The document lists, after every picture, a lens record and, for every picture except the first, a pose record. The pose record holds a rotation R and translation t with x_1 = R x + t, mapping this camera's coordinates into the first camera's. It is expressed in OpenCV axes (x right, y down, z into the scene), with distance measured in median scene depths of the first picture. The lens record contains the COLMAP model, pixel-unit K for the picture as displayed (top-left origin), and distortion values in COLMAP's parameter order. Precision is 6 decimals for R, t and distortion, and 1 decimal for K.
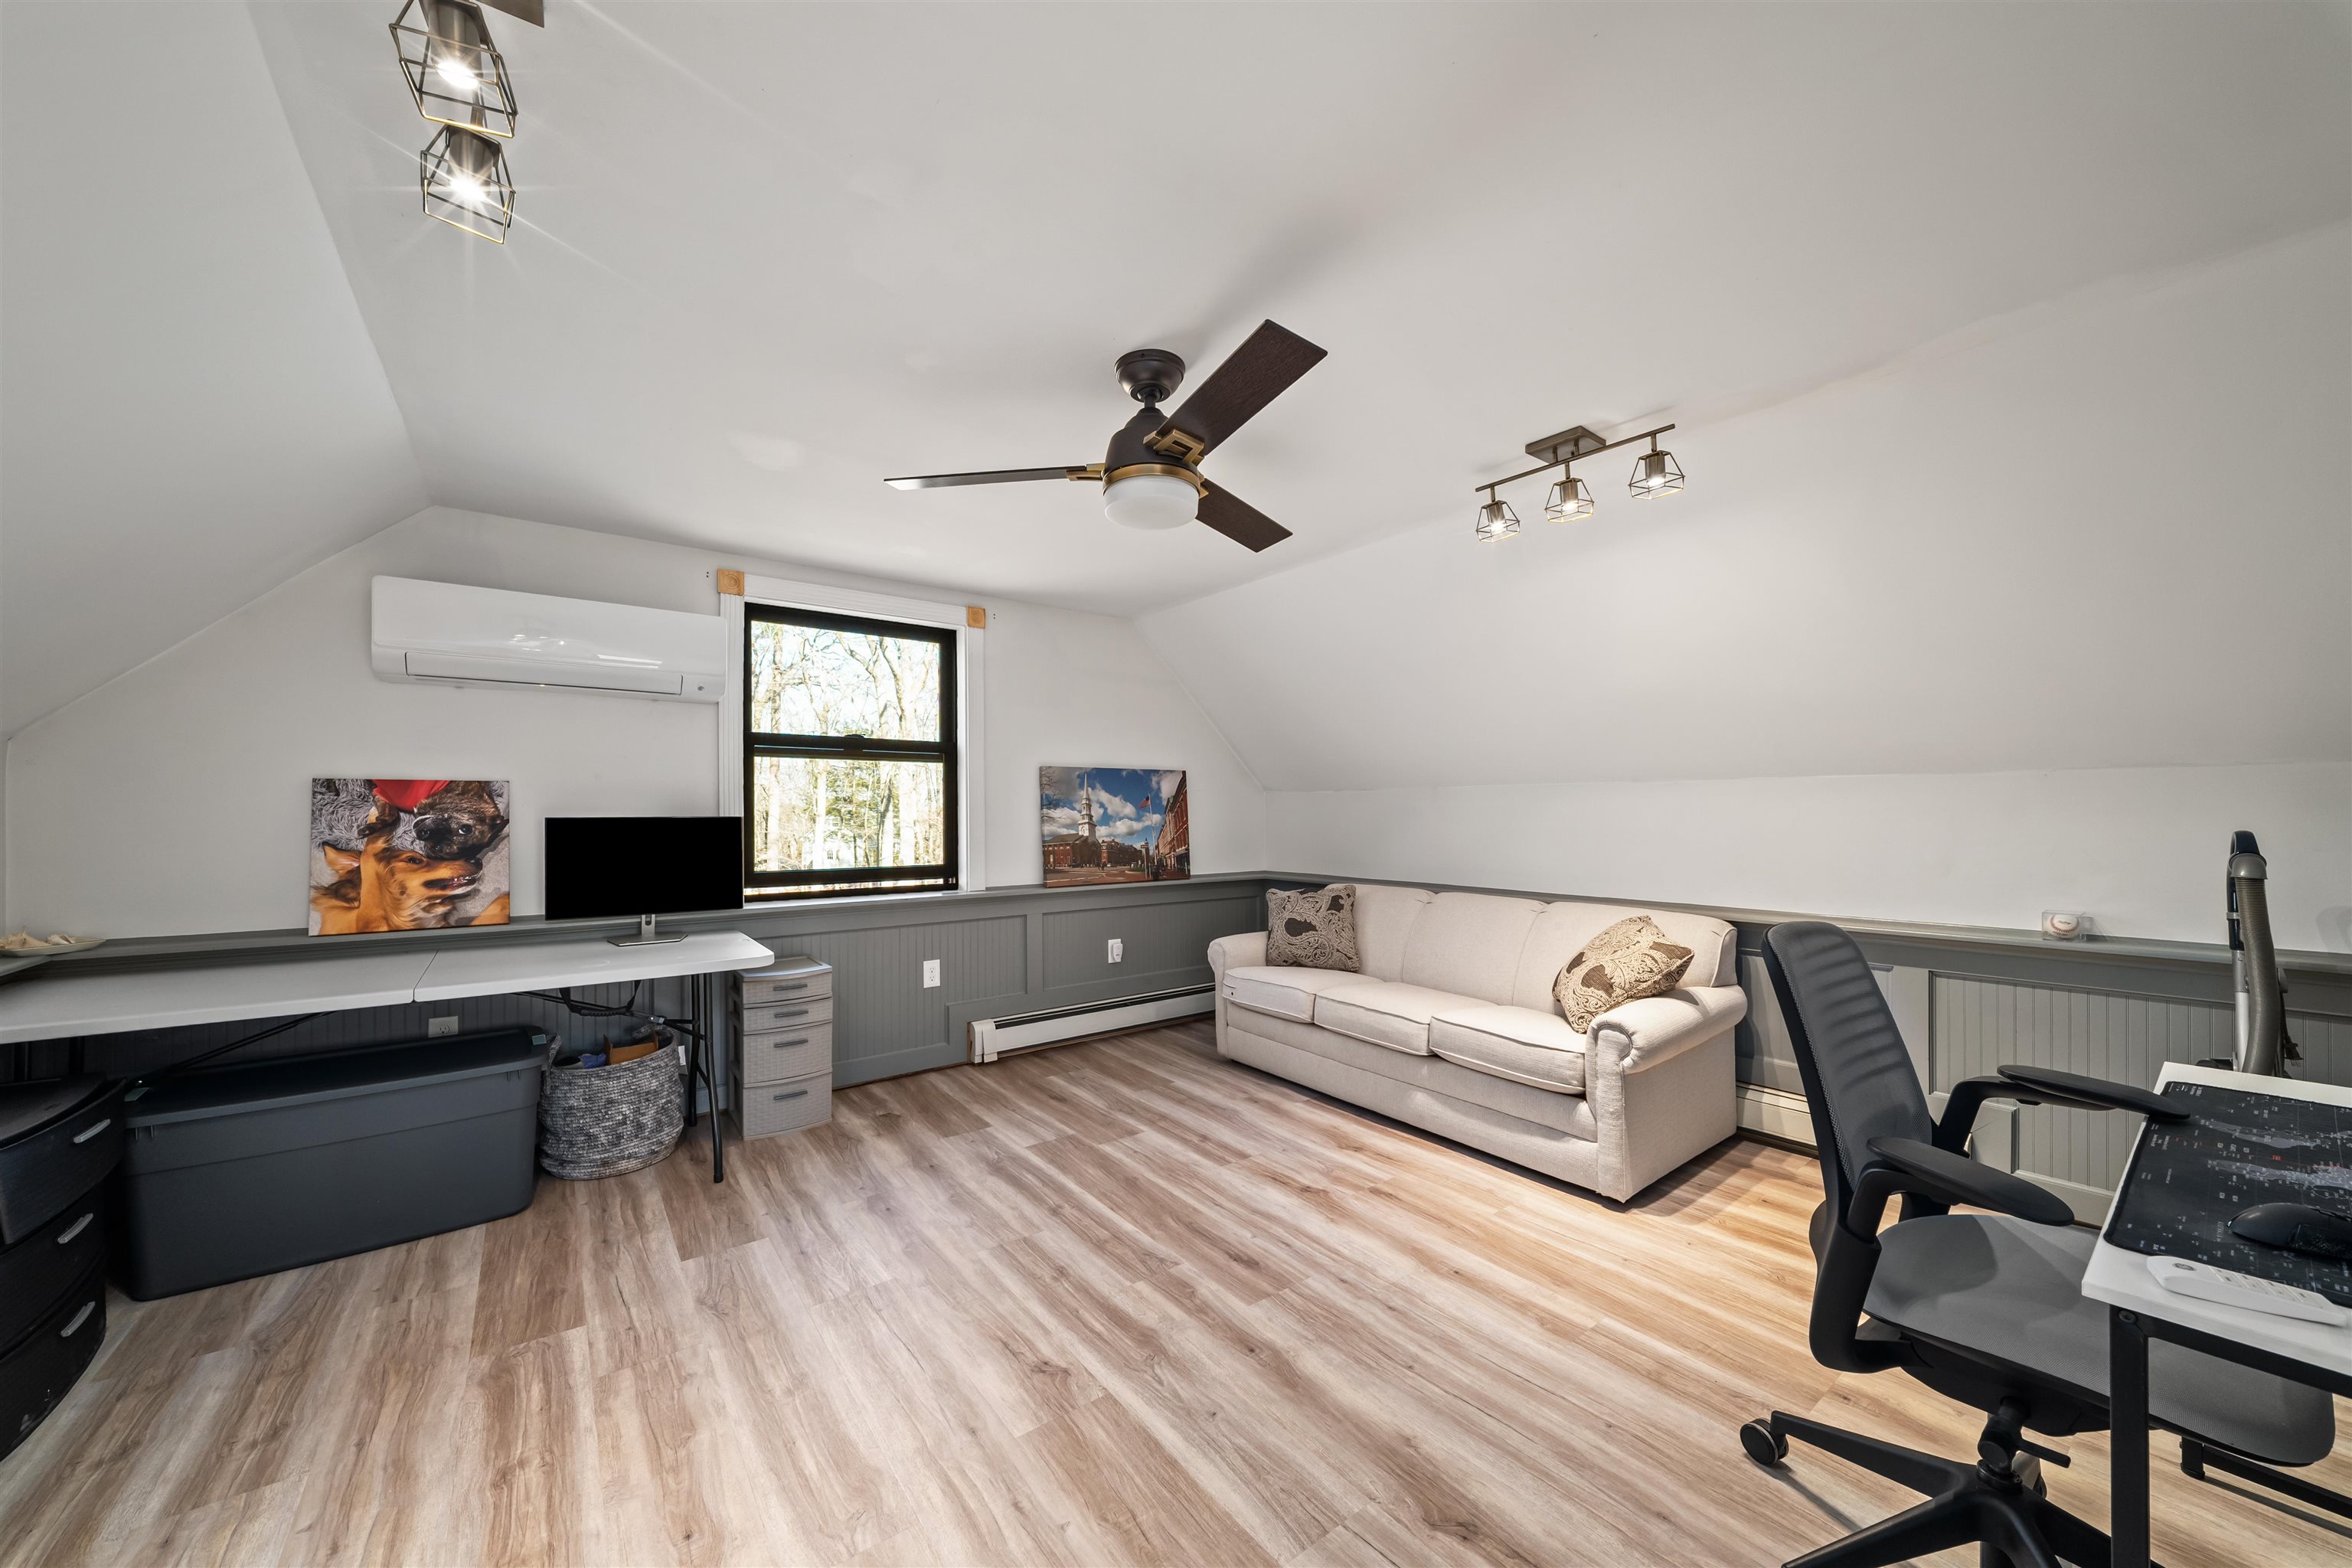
lens RADIAL K [[846.2, 0, 1167.9], [0, 846.2, 808.6], [0, 0, 1]] dist [0.007761, -0.005843]
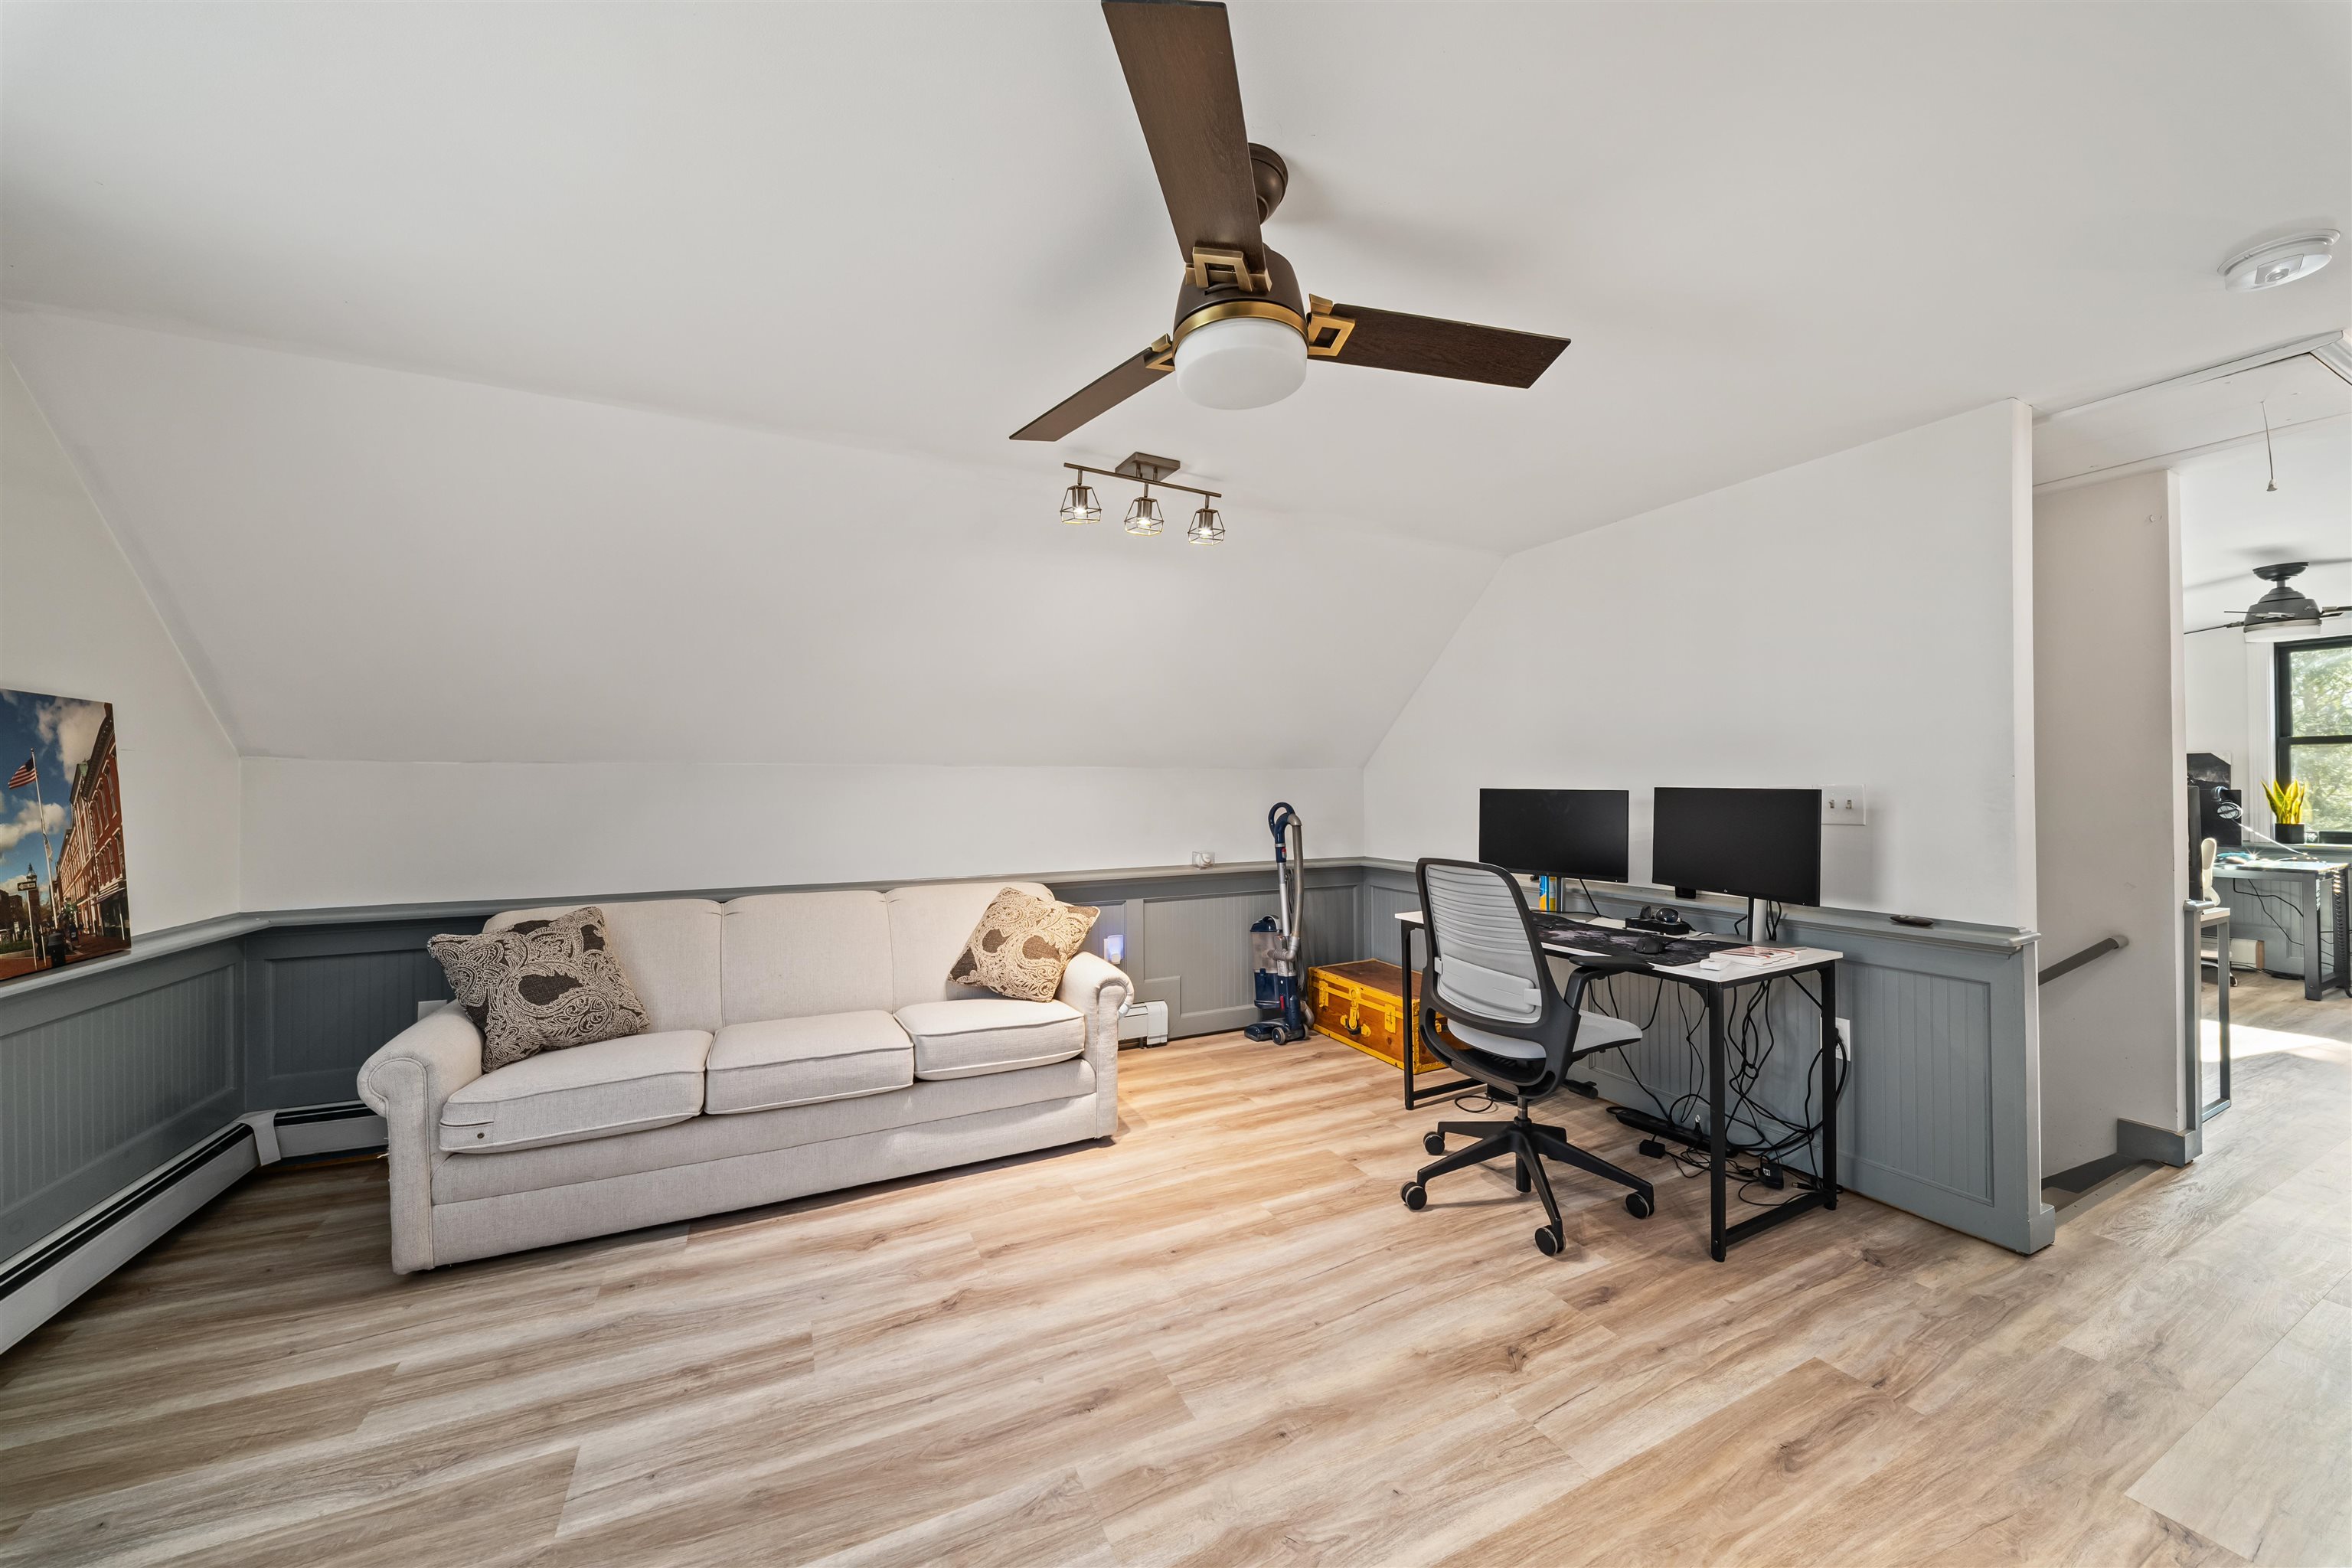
lens RADIAL K [[828.1, 0, 1177.4], [0, 828.1, 775.5], [0, 0, 1]] dist [0.007464, -0.005516]
pose [[0.180898, 0.018508, 0.983328, -0.503023], [-0.000043, 0.999823, -0.018810, 0.000369], [-0.983502, 0.003361, 0.180867, 0.644803]]
